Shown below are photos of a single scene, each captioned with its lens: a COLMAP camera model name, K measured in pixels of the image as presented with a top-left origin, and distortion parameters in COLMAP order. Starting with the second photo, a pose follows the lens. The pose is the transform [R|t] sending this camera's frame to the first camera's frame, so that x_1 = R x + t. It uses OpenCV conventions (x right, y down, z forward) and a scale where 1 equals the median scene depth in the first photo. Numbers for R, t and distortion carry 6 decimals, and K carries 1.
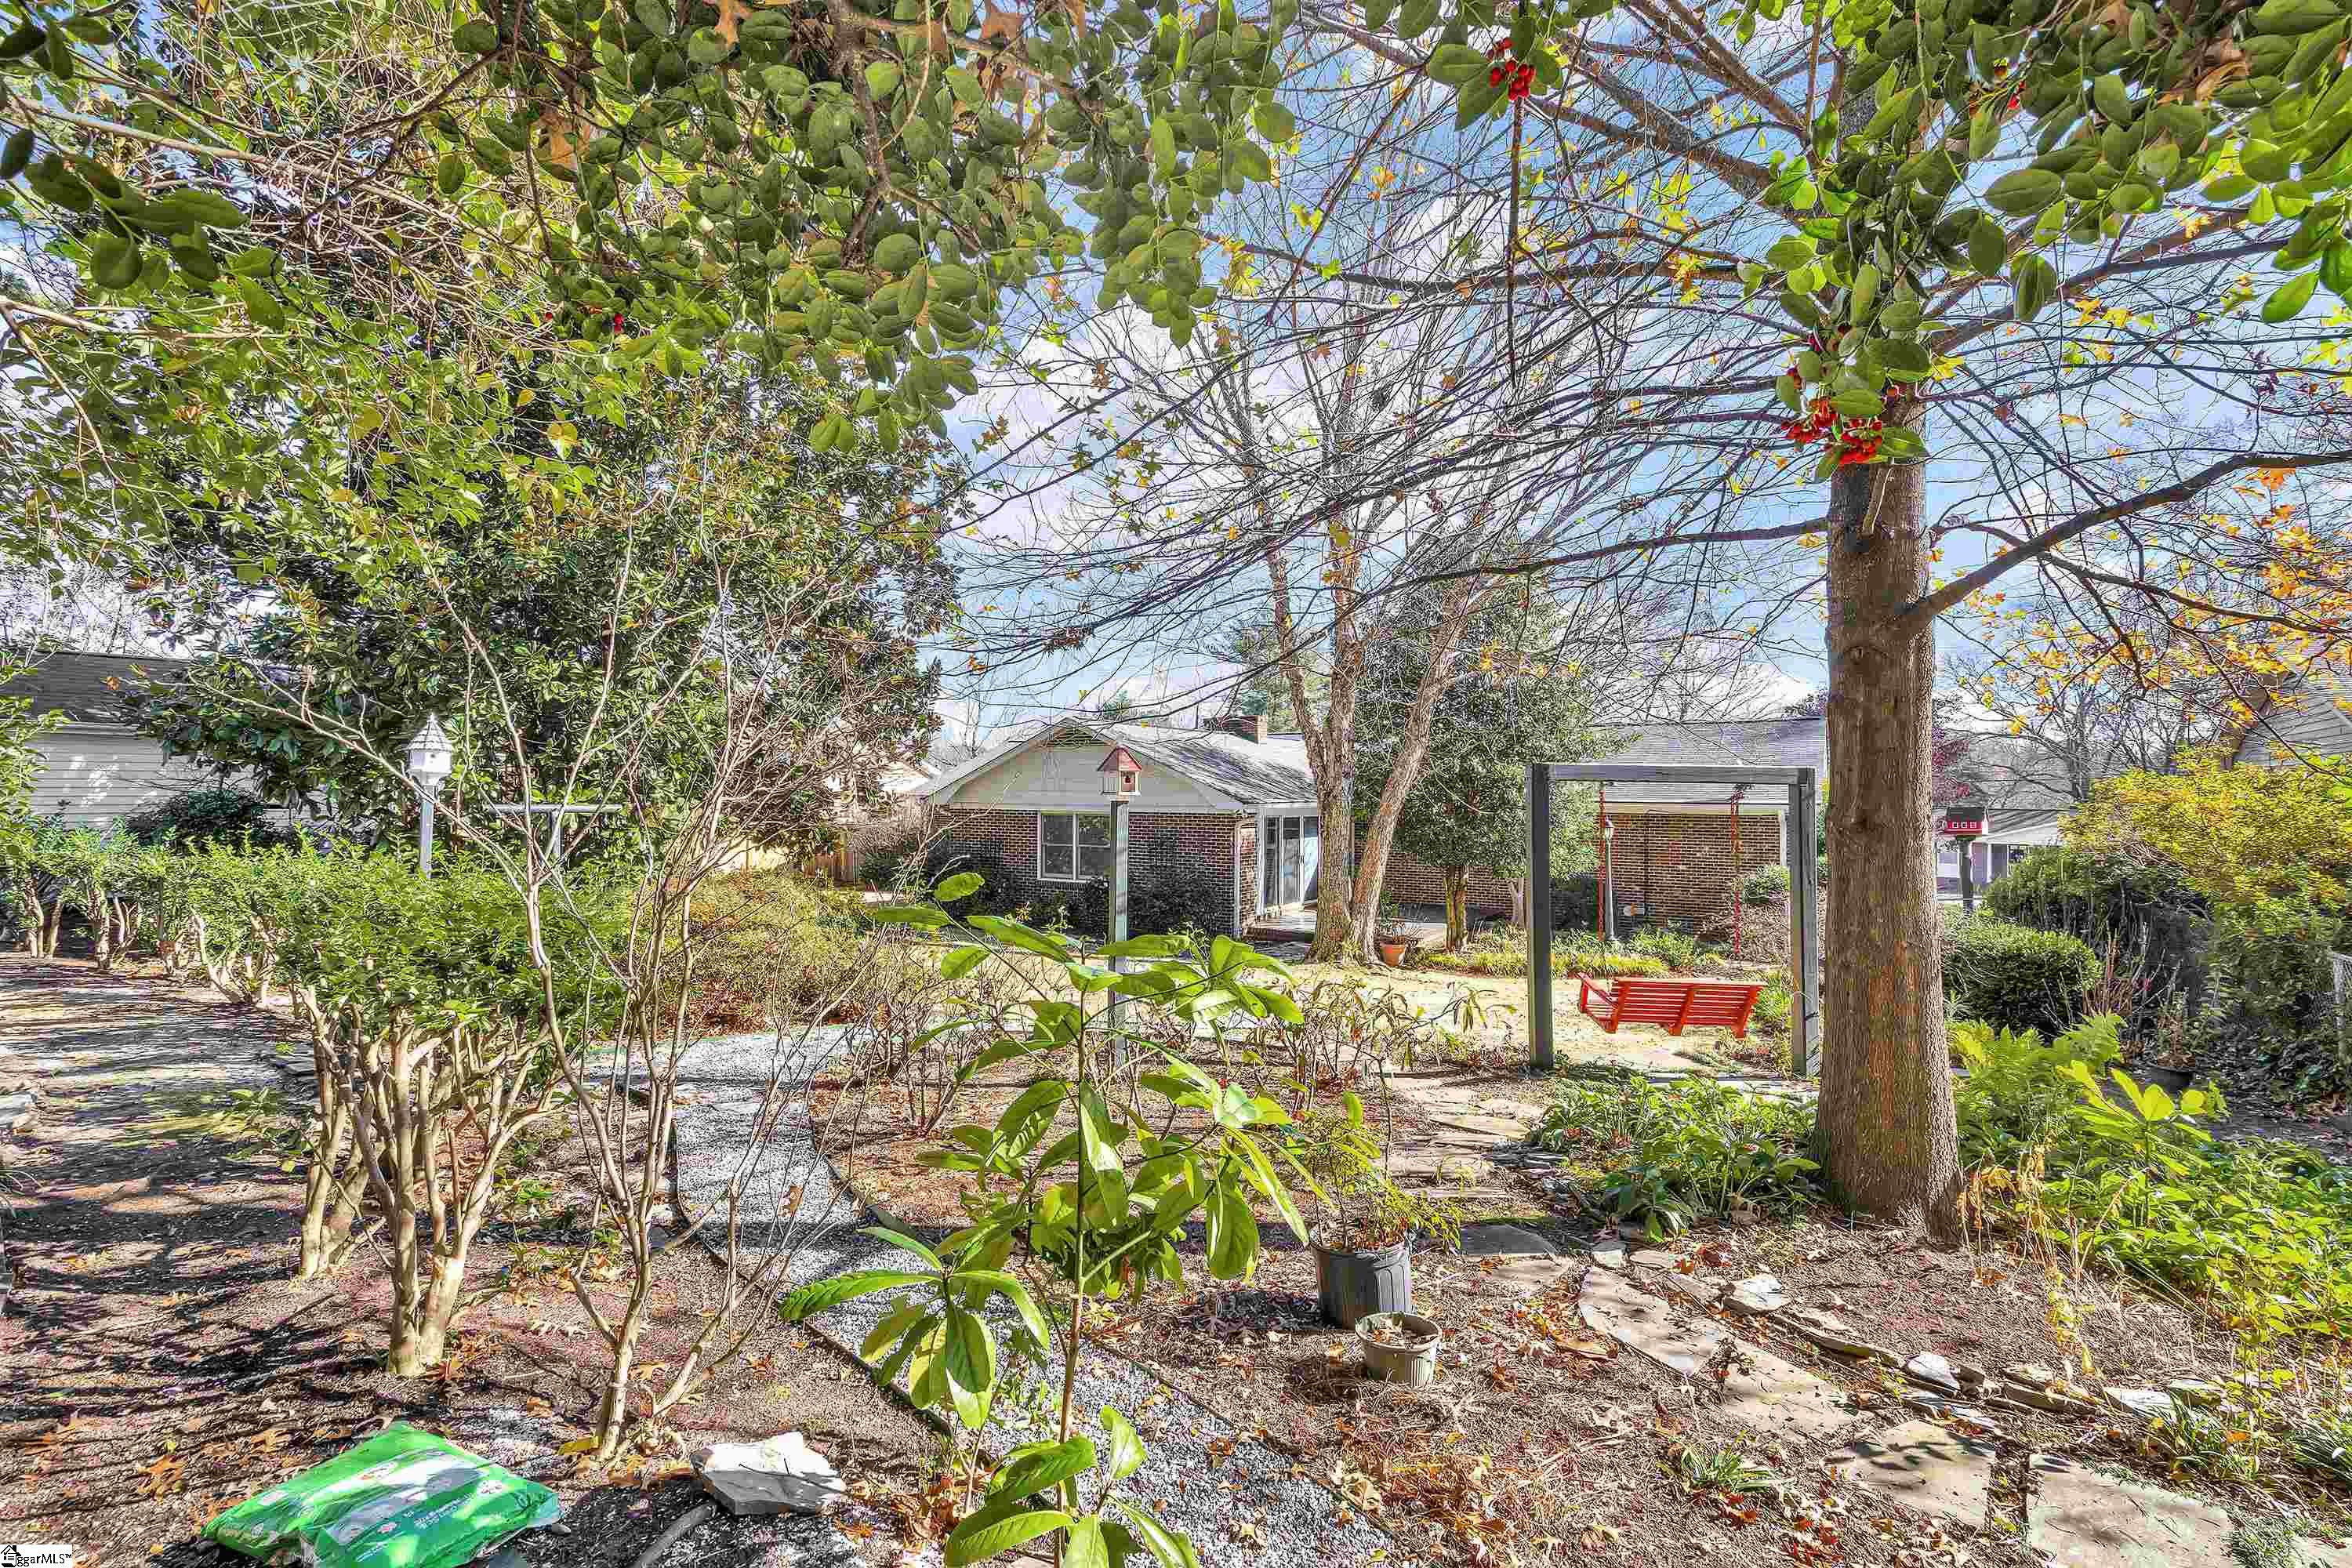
lens RADIAL K [[1044.1, 0, 1178.2], [0, 1044.1, 780.8], [0, 0, 1]] dist [-0.000945, 0.000780]
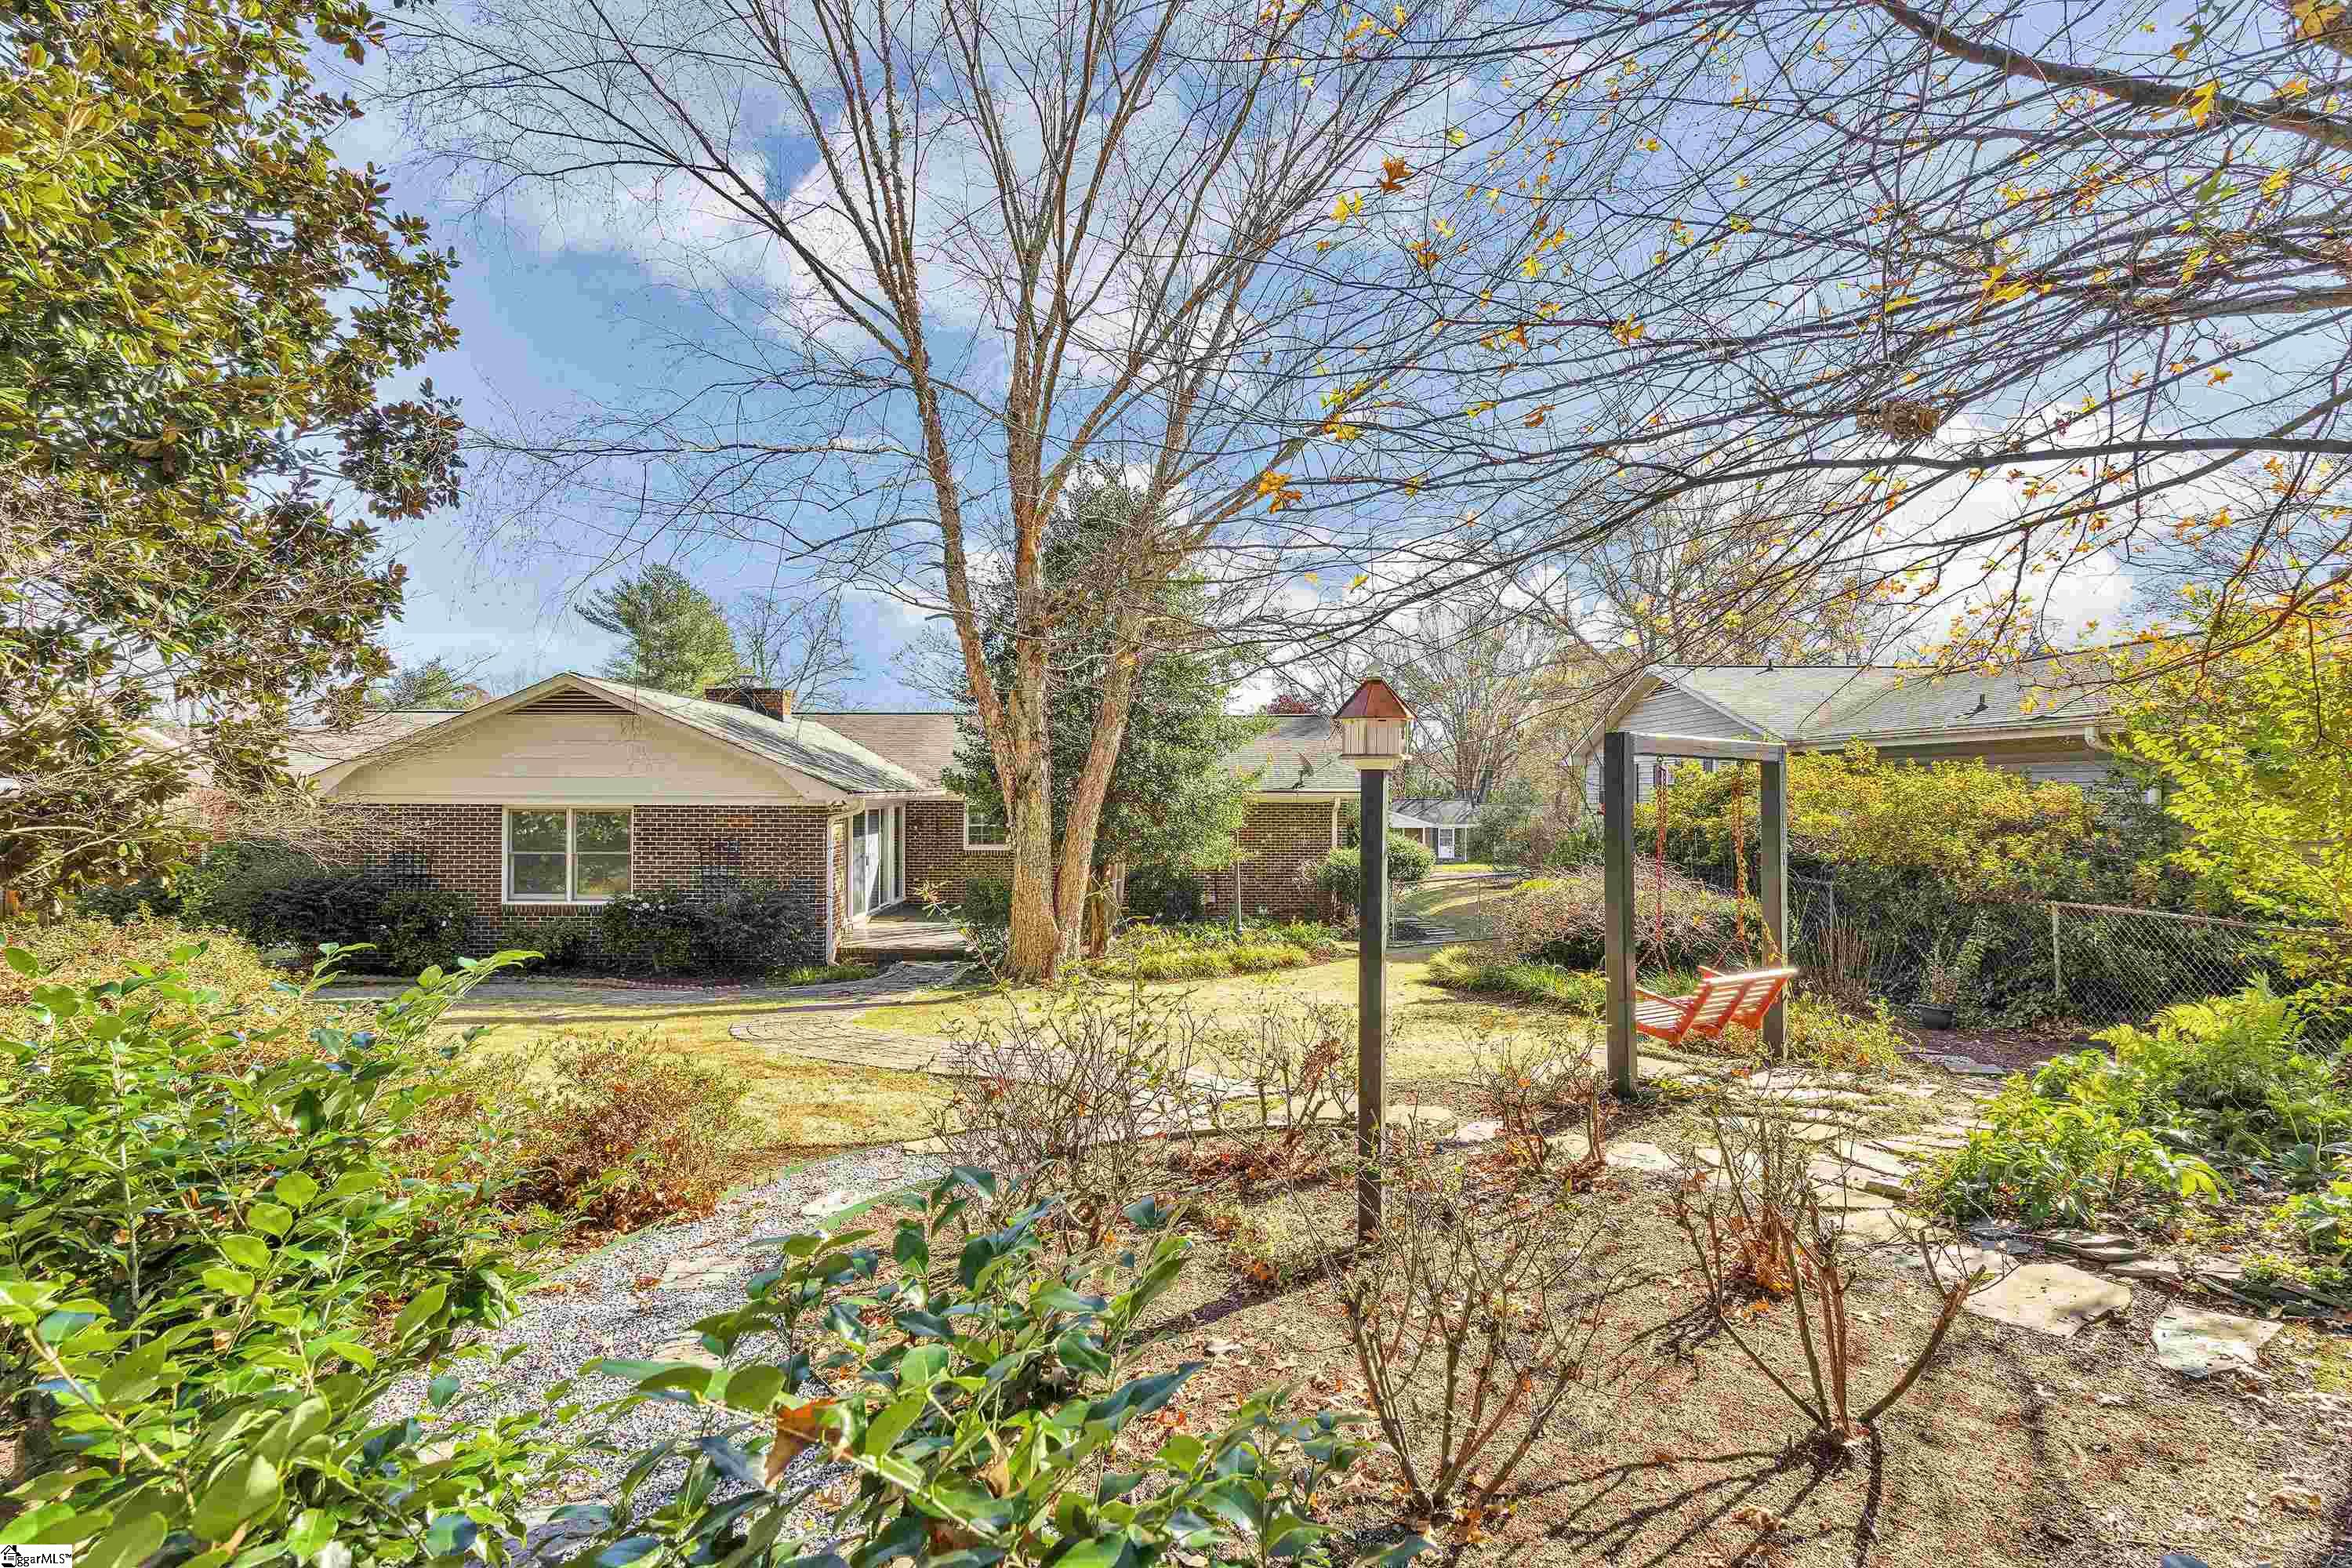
lens RADIAL K [[1044.1, 0, 1178.2], [0, 1044.1, 780.8], [0, 0, 1]] dist [-0.000945, 0.000780]
pose [[0.840198, 0.003228, 0.542270, -0.153611], [-0.005362, 0.999983, 0.002354, 0.009519], [-0.542253, -0.004886, 0.840201, 0.190883]]
